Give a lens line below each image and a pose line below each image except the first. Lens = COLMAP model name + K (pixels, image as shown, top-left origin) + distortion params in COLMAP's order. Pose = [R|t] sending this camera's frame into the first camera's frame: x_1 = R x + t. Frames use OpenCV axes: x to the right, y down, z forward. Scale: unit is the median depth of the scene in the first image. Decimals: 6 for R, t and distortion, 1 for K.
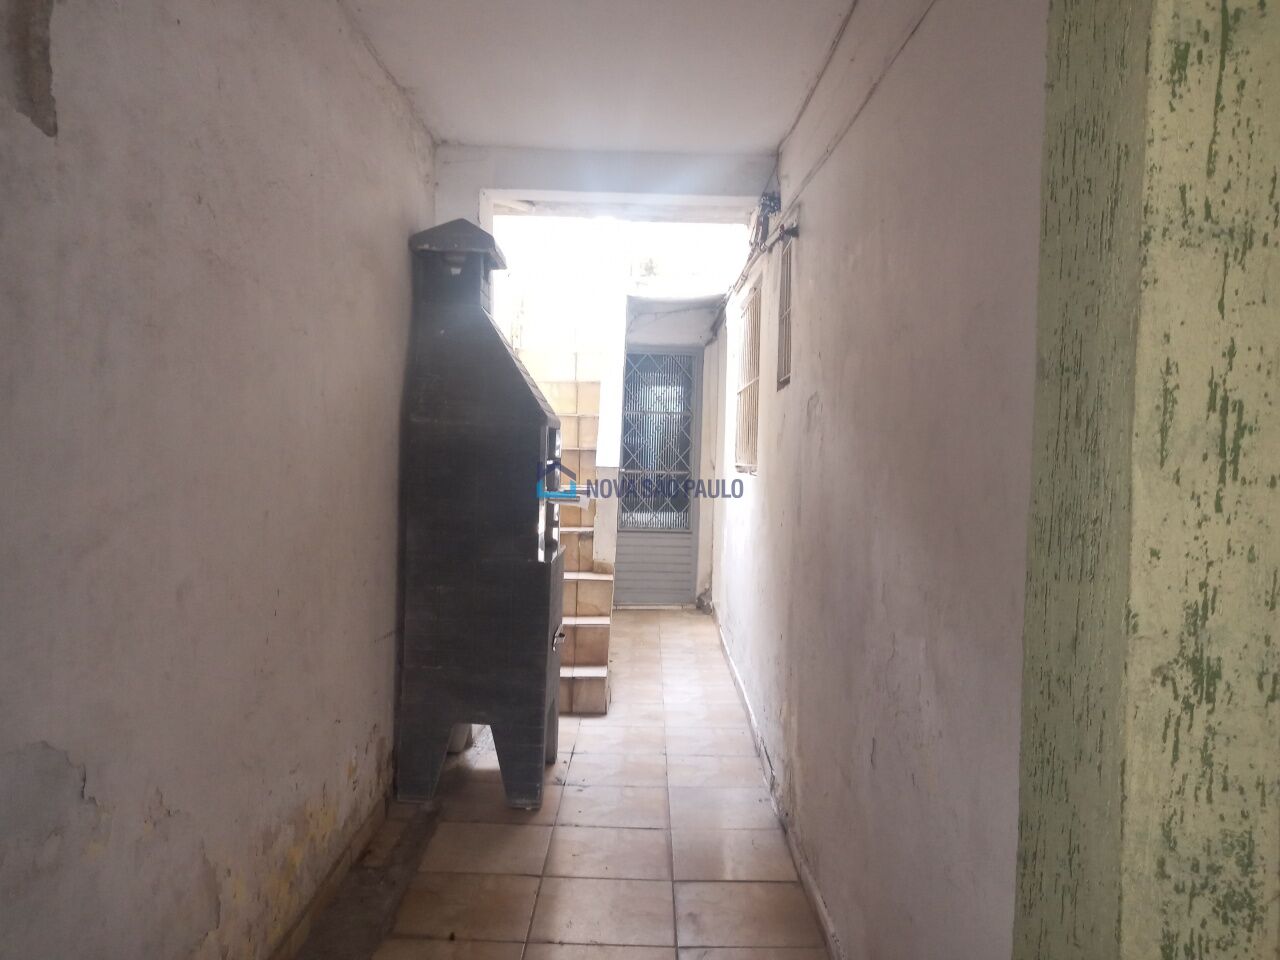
lens RADIAL K [[996.5, 0, 640.1], [0, 996.5, 483.6], [0, 0, 1]] dist [0.010756, -0.009579]
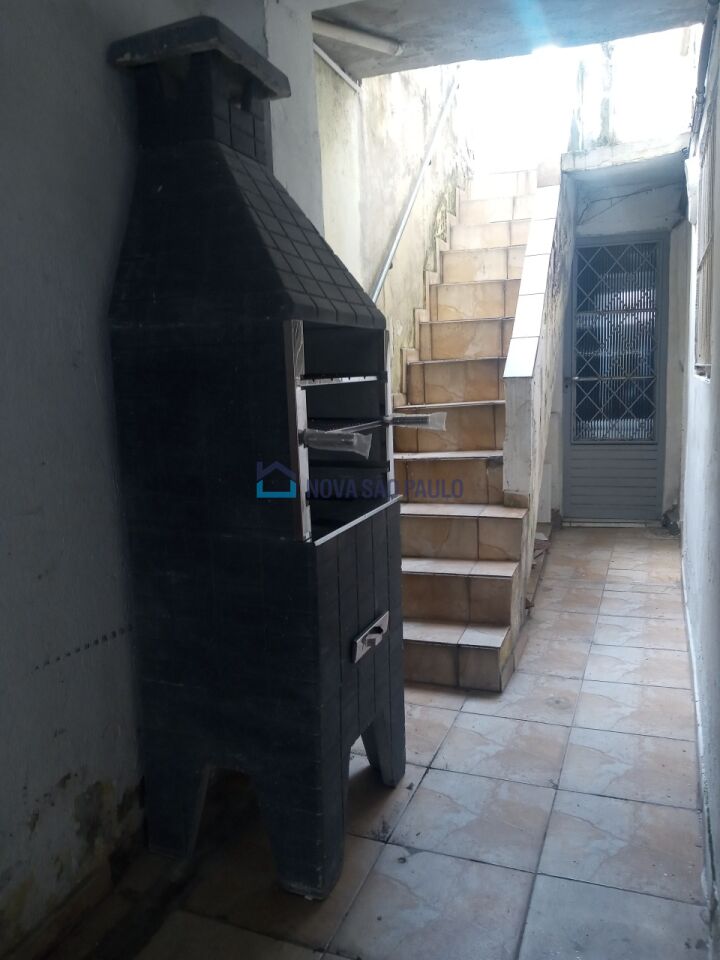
lens RADIAL K [[747.4, 0, 360.7], [0, 747.4, 478.0], [0, 0, 1]] dist [0.010756, -0.009579]
pose [[0.930495, -0.004178, -0.366280, 0.077158], [0.045823, 0.993408, 0.105079, -0.005958], [0.363426, -0.114560, 0.924552, 0.411009]]
